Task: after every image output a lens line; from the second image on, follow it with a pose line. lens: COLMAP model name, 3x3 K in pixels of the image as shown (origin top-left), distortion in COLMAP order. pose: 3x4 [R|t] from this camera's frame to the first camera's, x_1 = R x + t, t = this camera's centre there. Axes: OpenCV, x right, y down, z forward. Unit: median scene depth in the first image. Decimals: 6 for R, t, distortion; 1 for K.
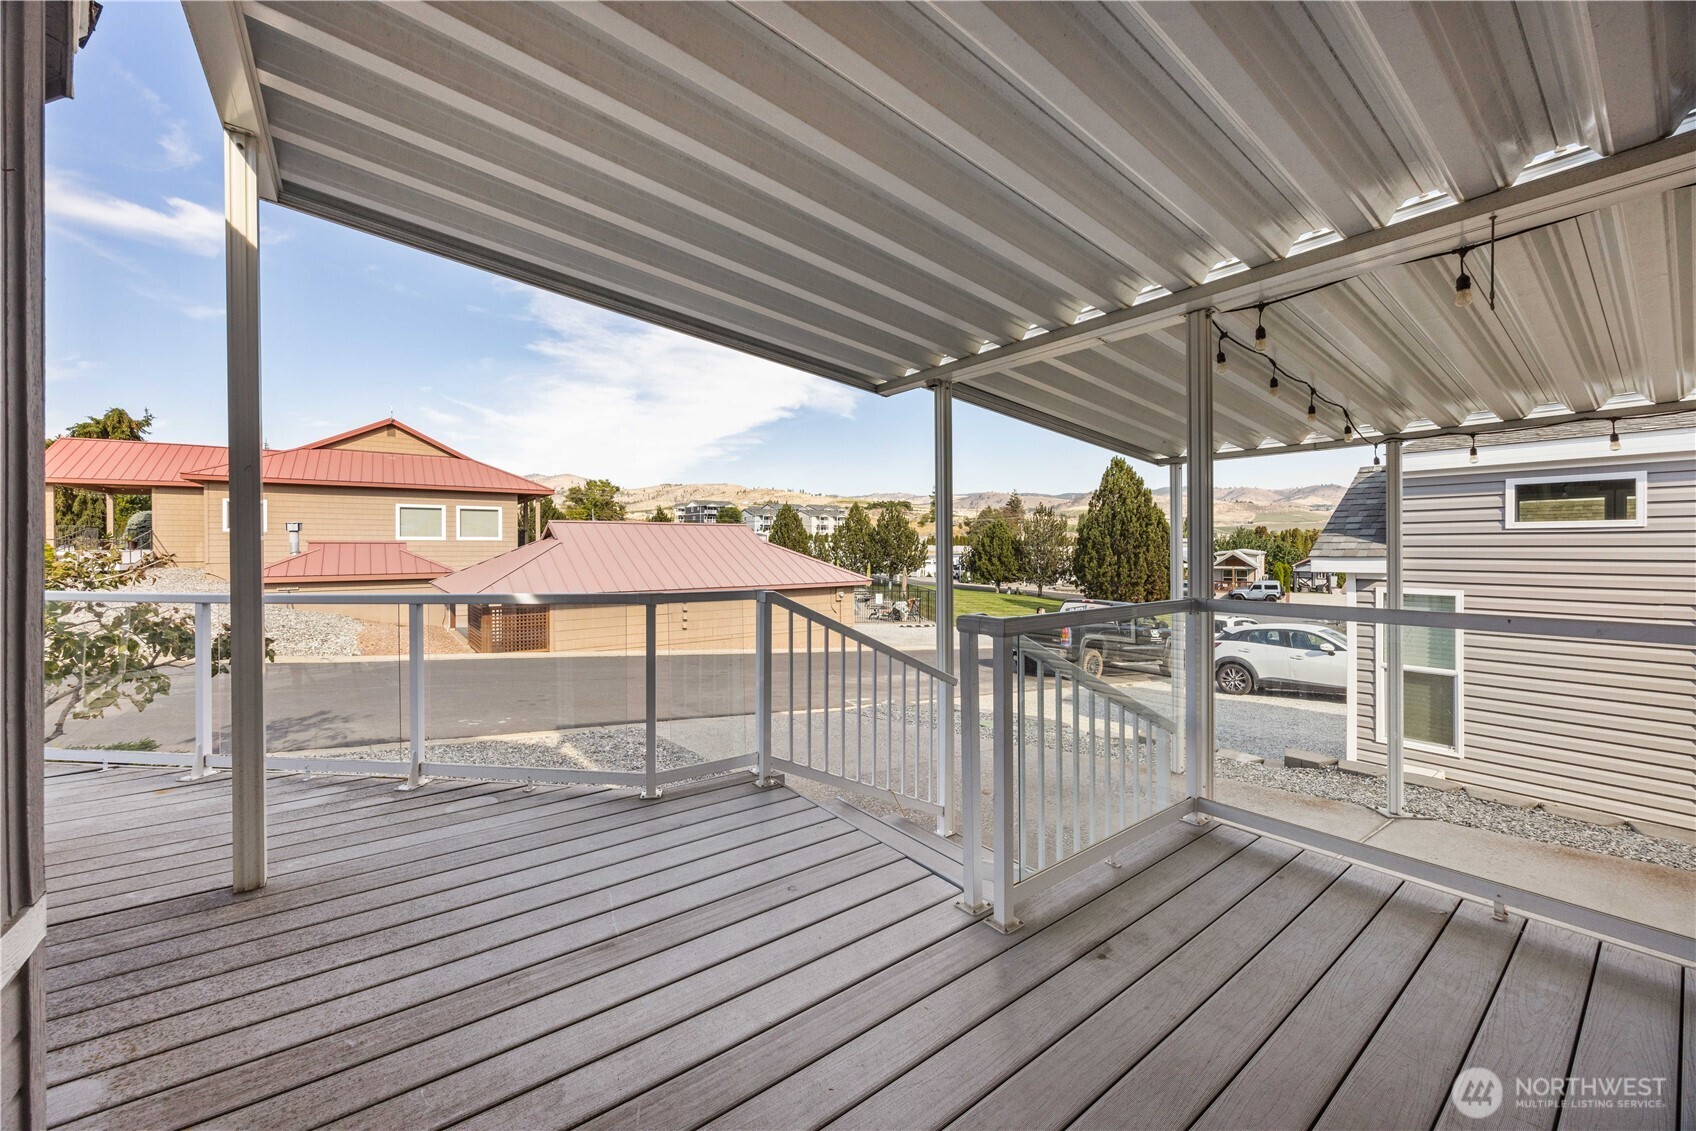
lens RADIAL K [[642.9, 0, 837.5], [0, 642.9, 551.8], [0, 0, 1]] dist [-0.003067, 0.000239]
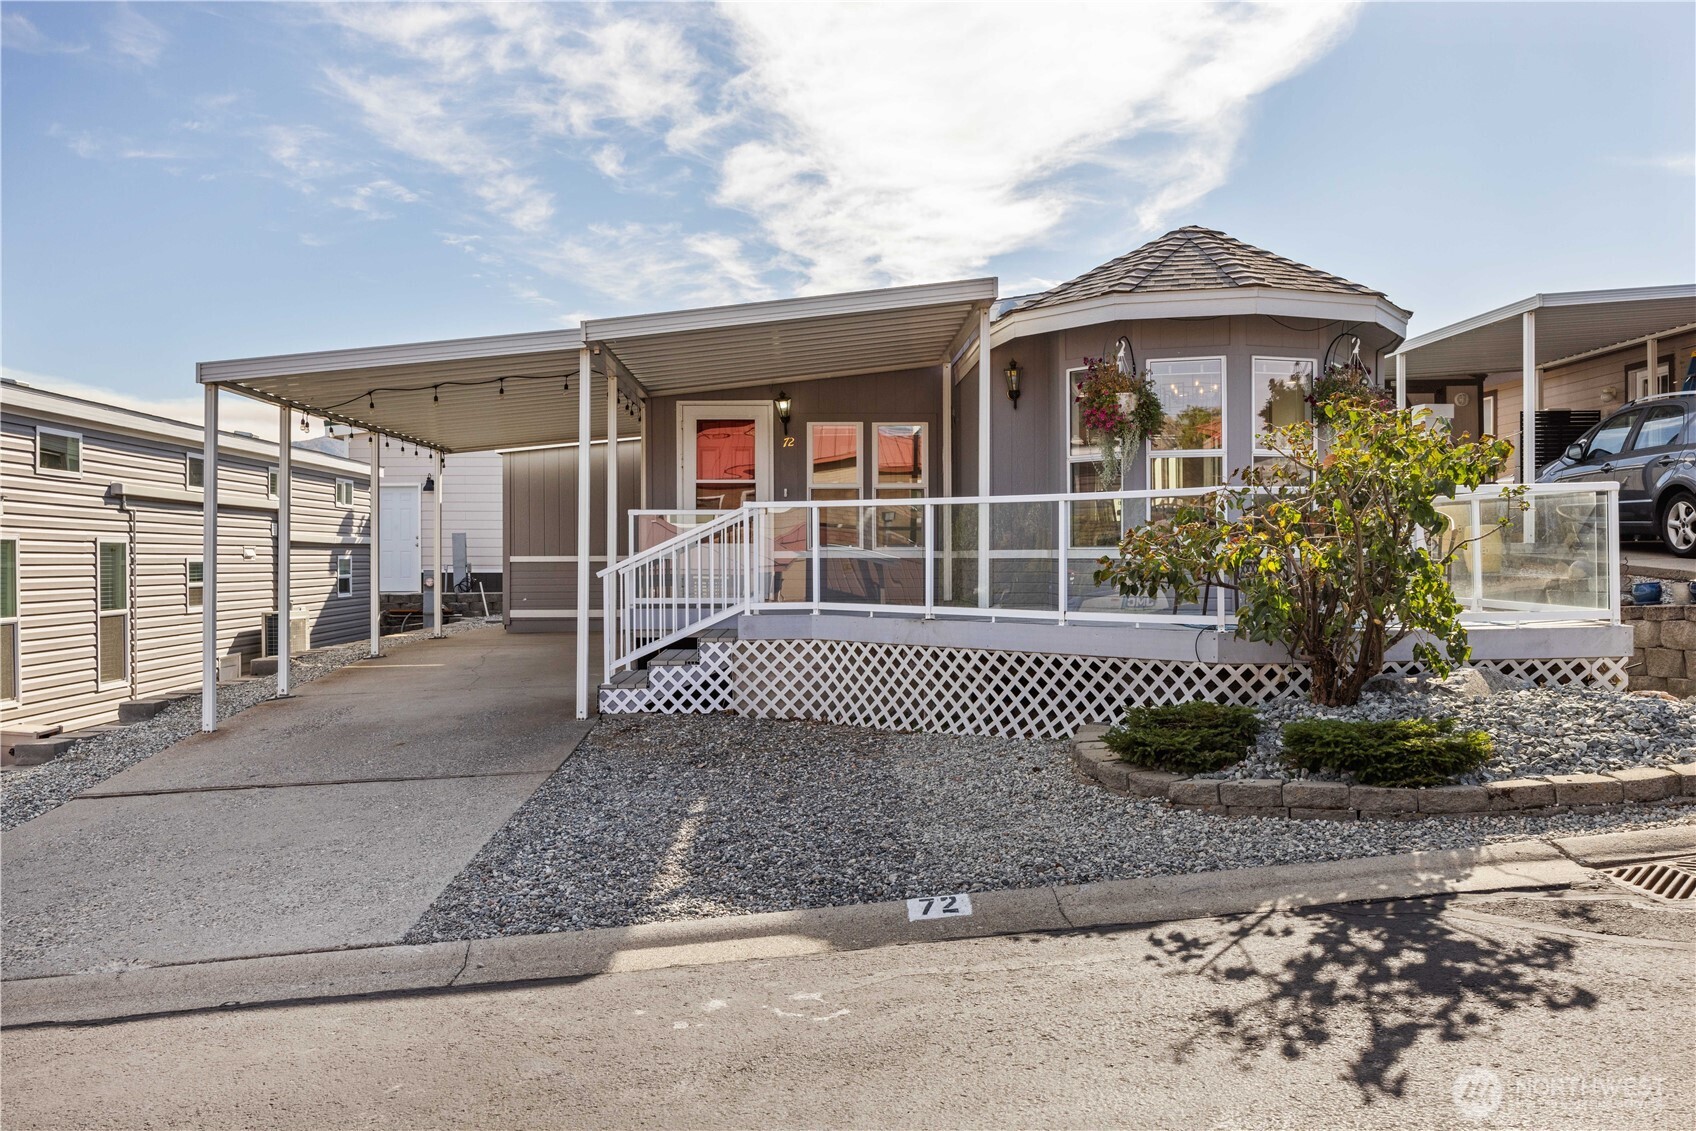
lens RADIAL K [[1408.1, 0, 843.6], [0, 1408.1, 563.4], [0, 0, 1]] dist [-0.019242, -0.005709]
pose [[-0.812326, 0.001531, 0.583202, -1.325224], [0.007961, 0.999932, 0.008464, 0.100218], [-0.583150, 0.011518, -0.812283, 2.060662]]
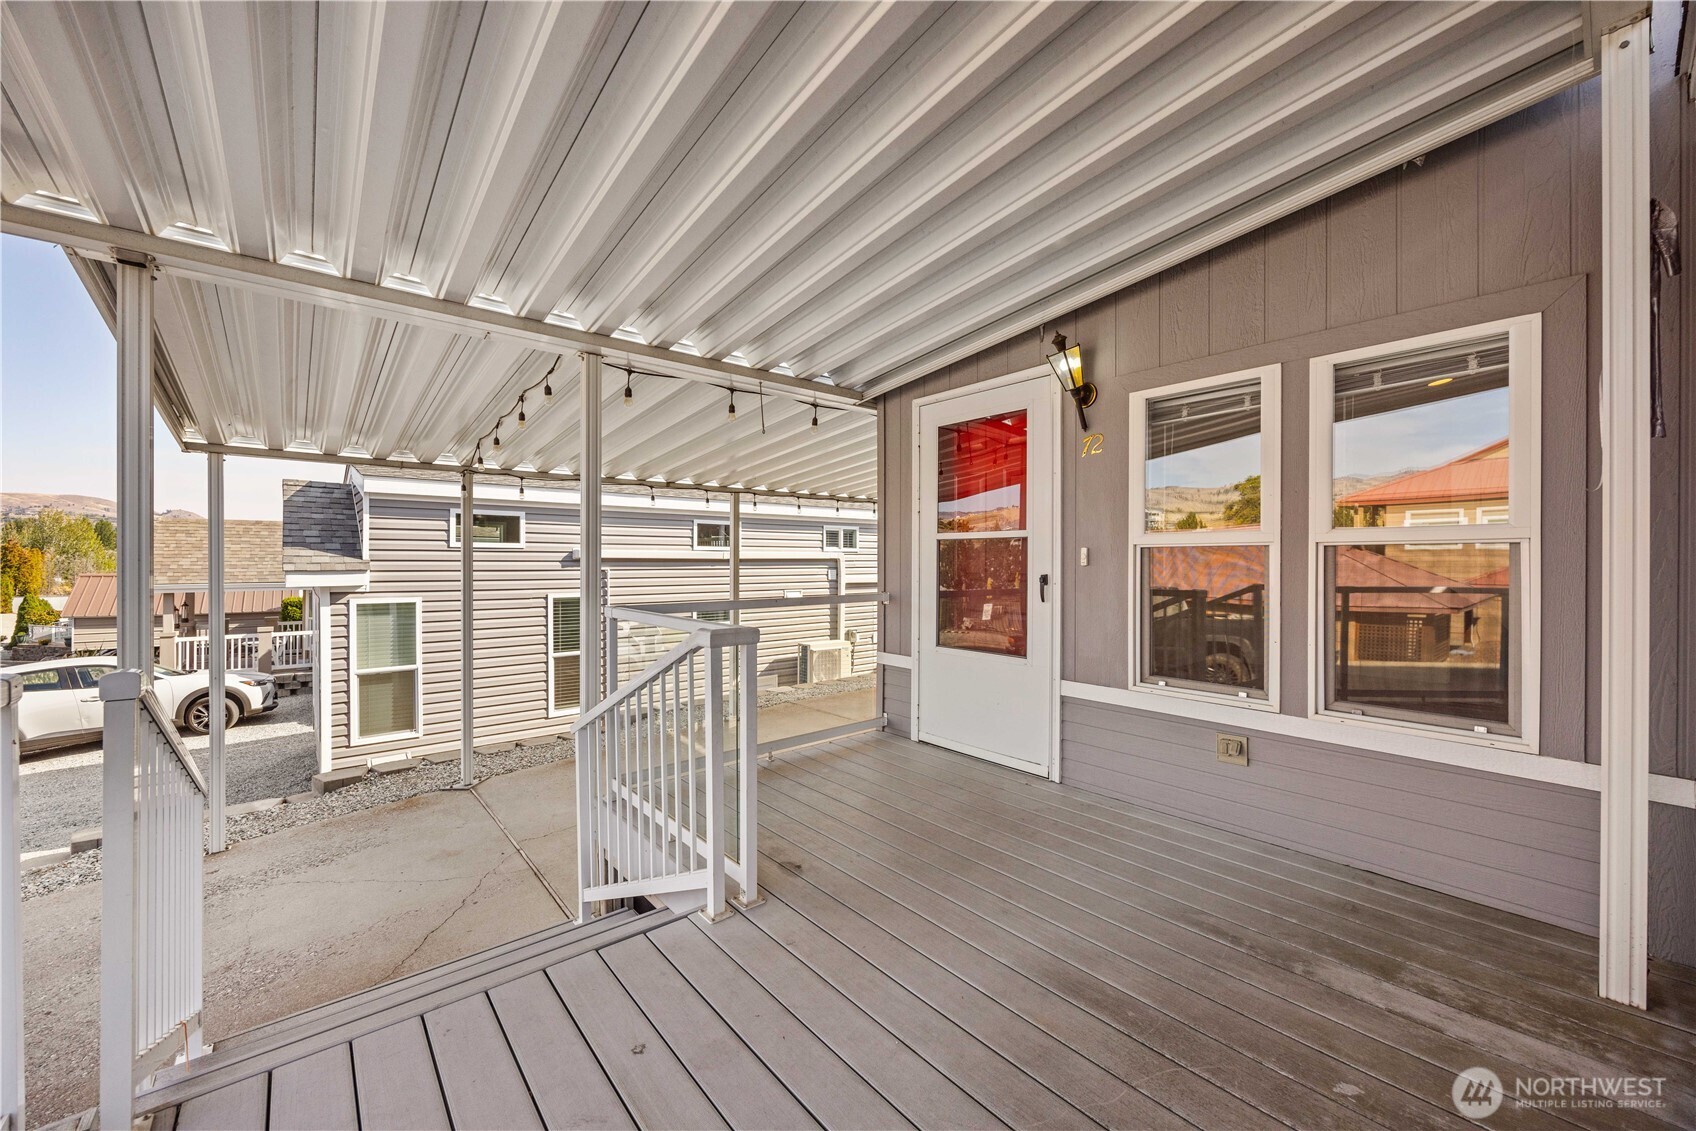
lens RADIAL K [[642.9, 0, 828.0], [0, 642.9, 558.5], [0, 0, 1]] dist [-0.003067, 0.000239]
pose [[-0.043755, 0.003666, 0.999036, -0.277579], [0.004939, 0.999982, -0.003453, -0.004489], [-0.999030, 0.004783, -0.043772, 0.295728]]
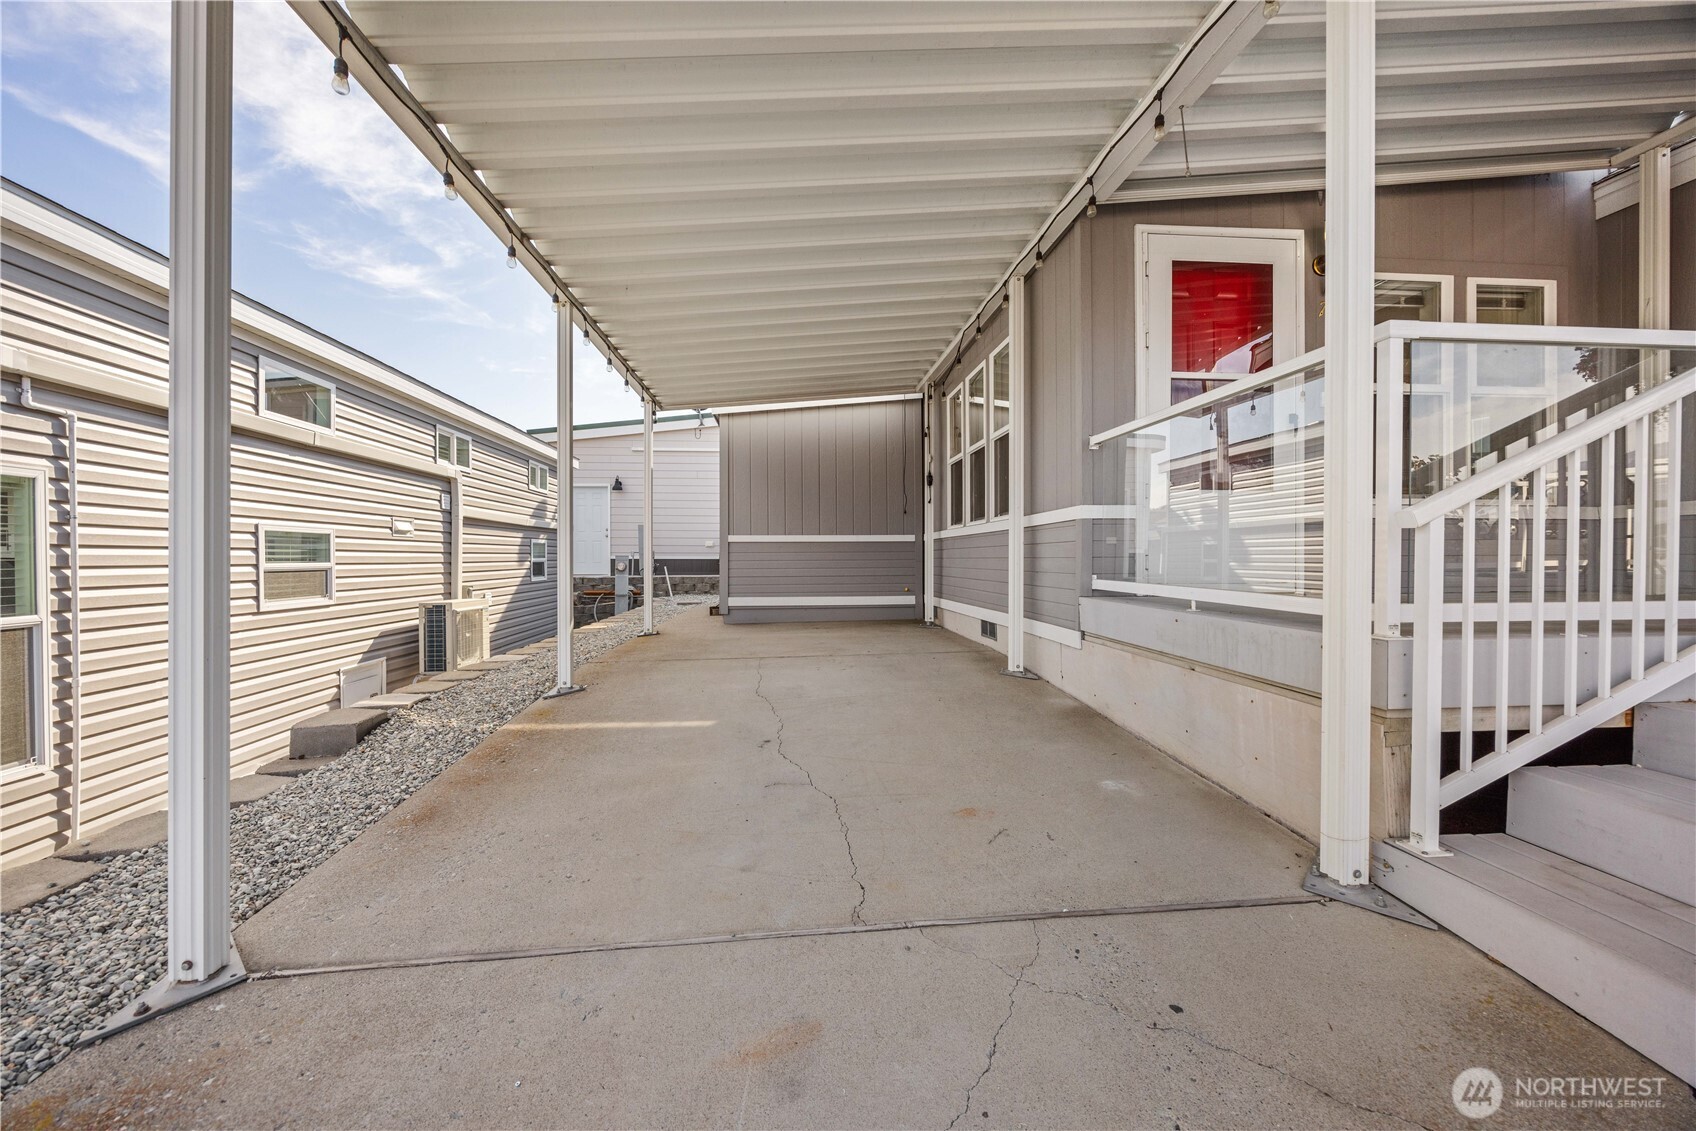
lens RADIAL K [[642.9, 0, 838.4], [0, 642.9, 560.9], [0, 0, 1]] dist [-0.003067, 0.000239]
pose [[-0.850751, 0.001676, 0.525566, 0.316353], [0.007125, 0.999940, 0.008345, 0.147062], [-0.525520, 0.010845, -0.850712, 0.863977]]
